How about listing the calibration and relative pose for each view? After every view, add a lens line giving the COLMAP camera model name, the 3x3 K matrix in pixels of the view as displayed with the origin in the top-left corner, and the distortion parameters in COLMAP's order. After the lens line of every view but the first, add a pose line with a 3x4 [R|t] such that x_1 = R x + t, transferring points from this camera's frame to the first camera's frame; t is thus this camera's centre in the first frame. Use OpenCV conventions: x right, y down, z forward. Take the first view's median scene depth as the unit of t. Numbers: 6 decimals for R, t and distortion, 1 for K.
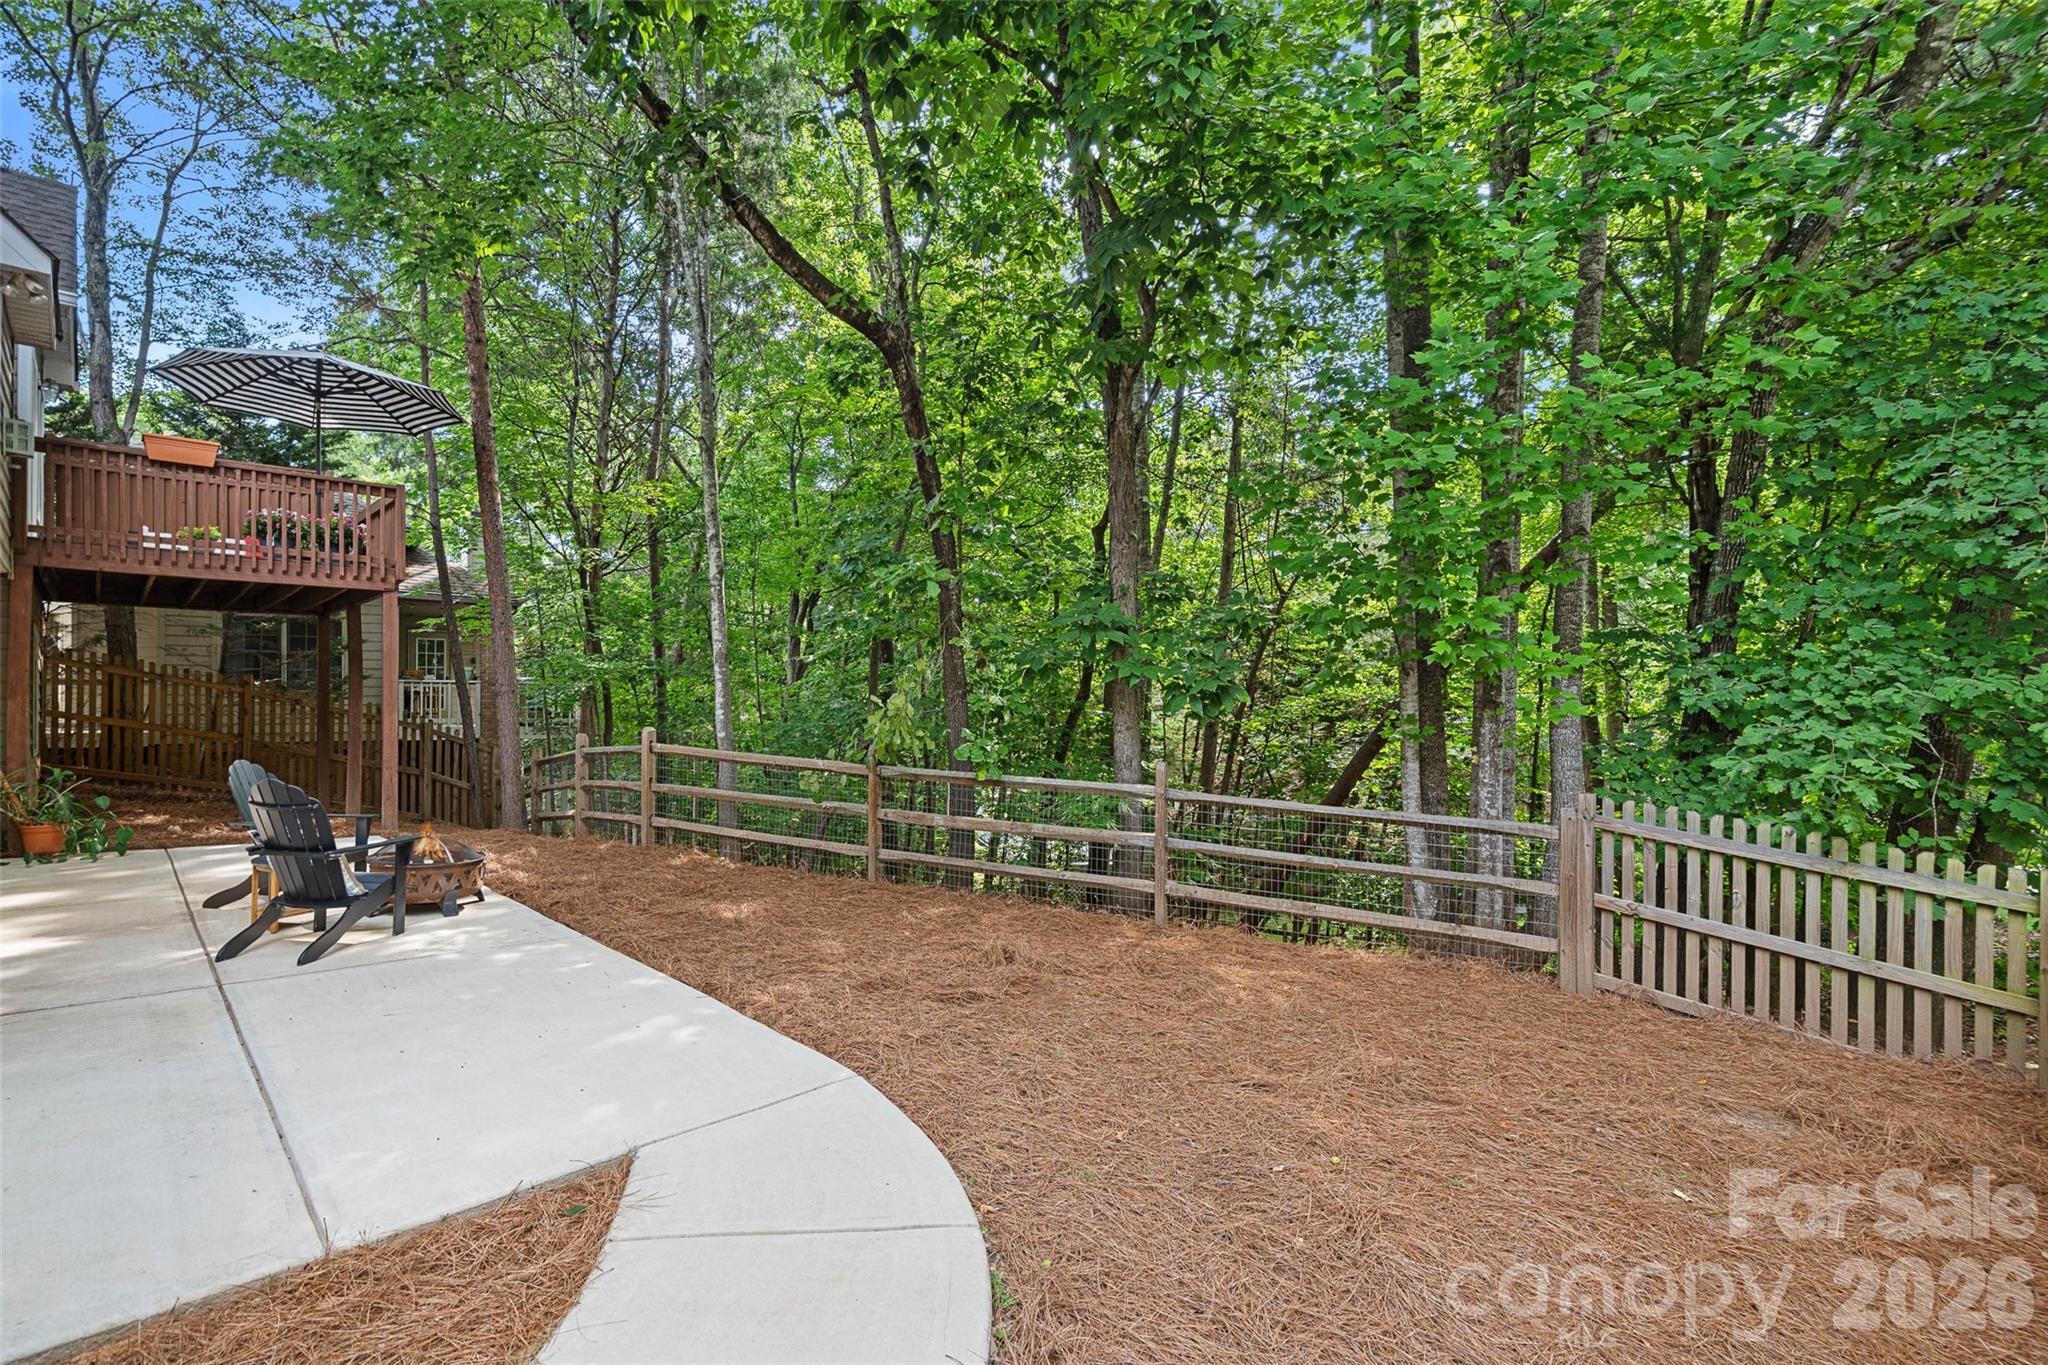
lens RADIAL K [[927.5, 0, 1018.1], [0, 927.5, 707.3], [0, 0, 1]] dist [0.001082, 0.000112]
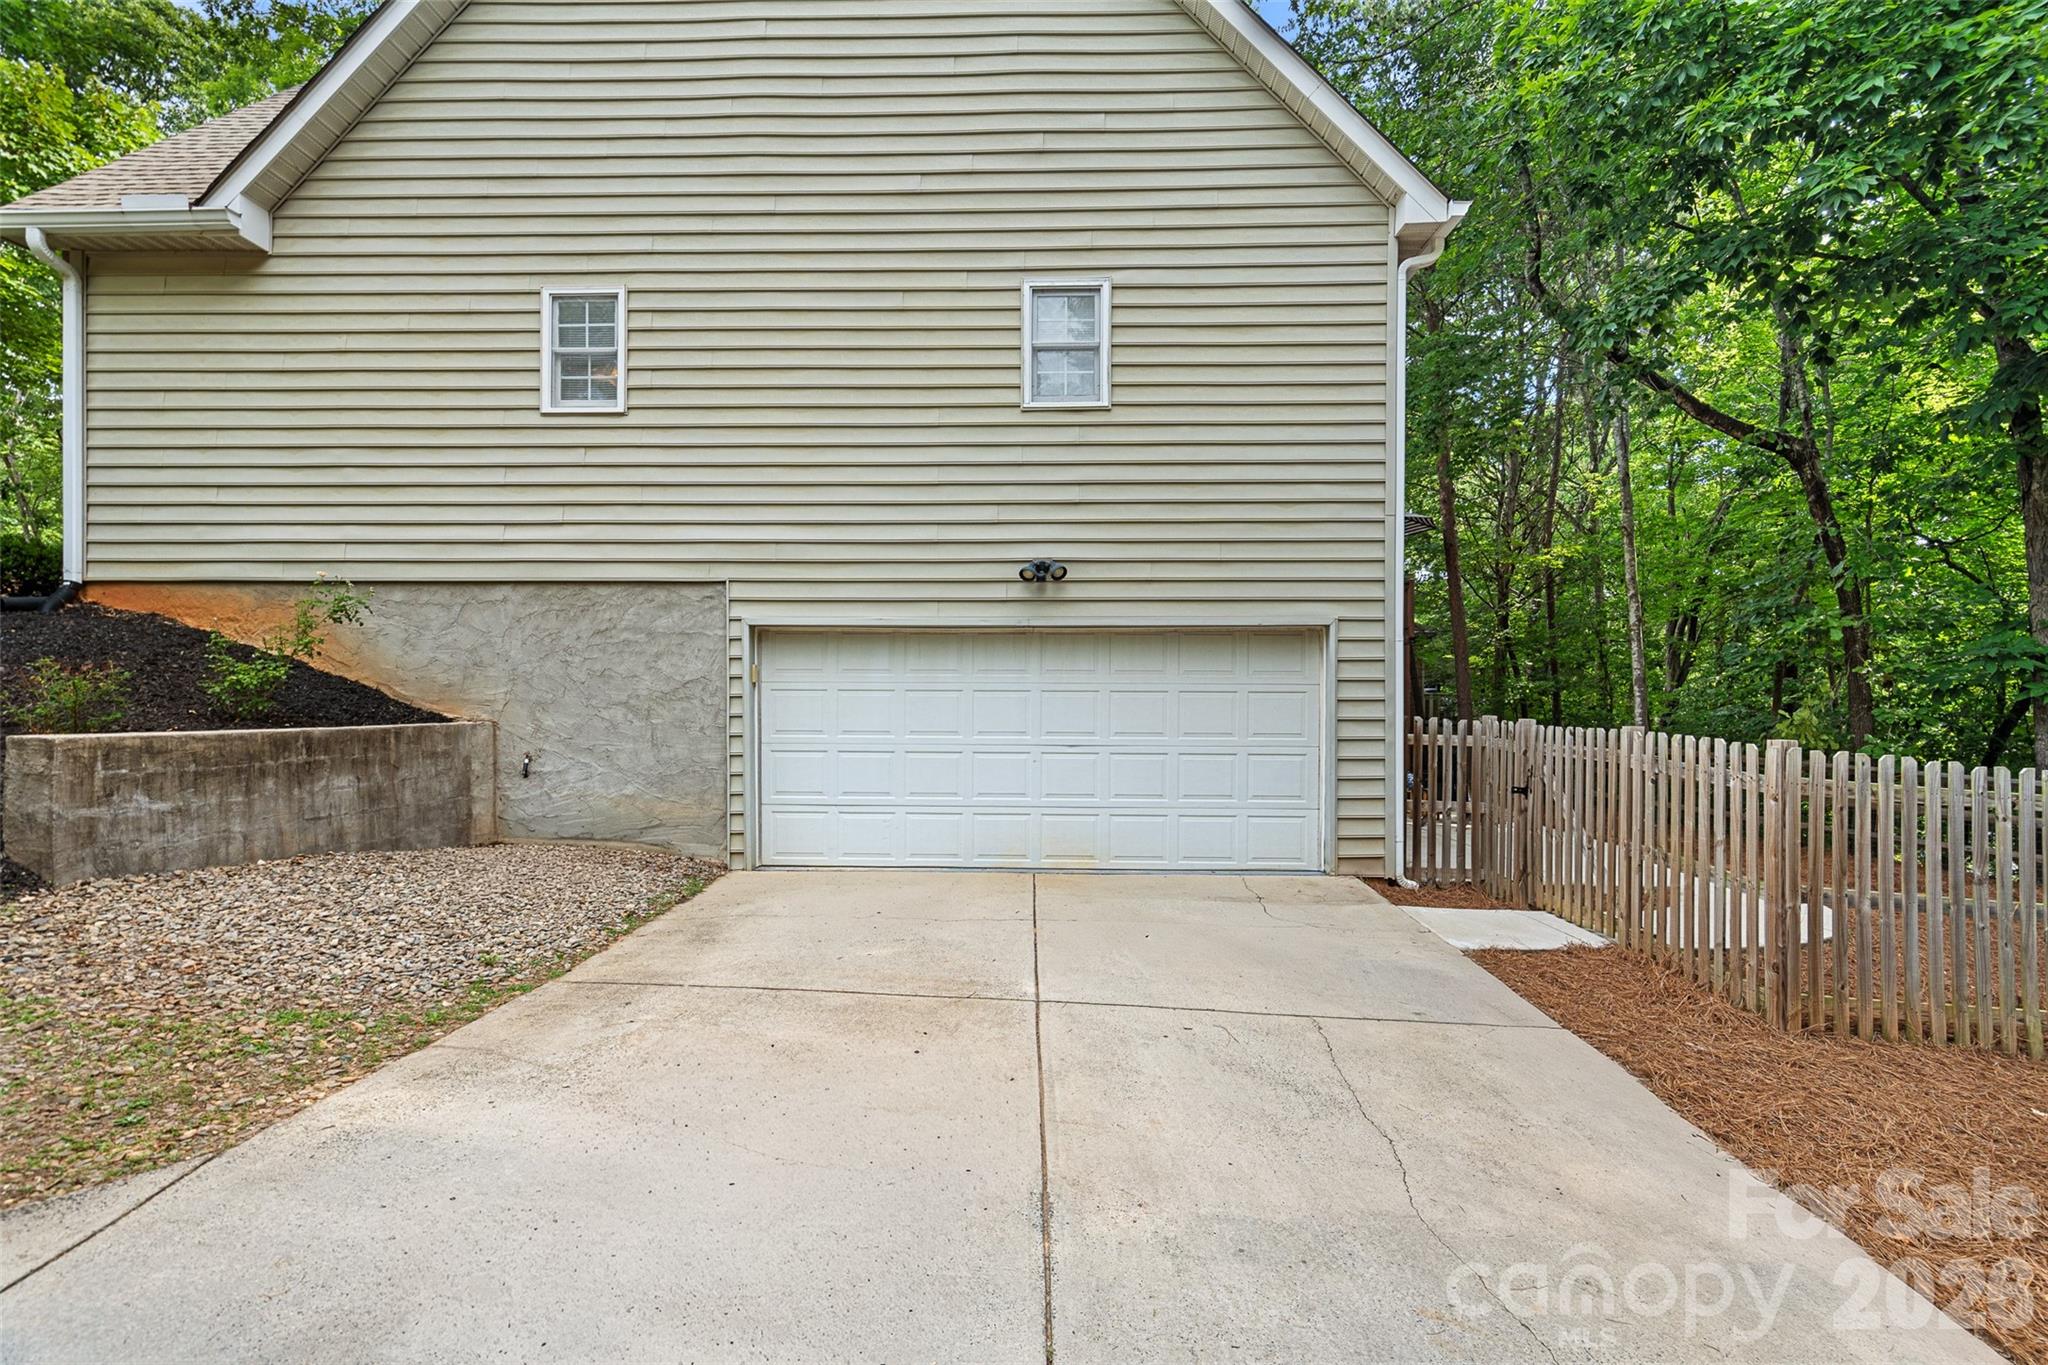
lens RADIAL K [[927.5, 0, 1018.1], [0, 927.5, 707.3], [0, 0, 1]] dist [0.001082, 0.000112]
pose [[0.674168, -0.002014, -0.738575, 0.100375], [0.000440, 0.999997, -0.002325, -0.013138], [0.738578, 0.001242, 0.674167, -0.781407]]
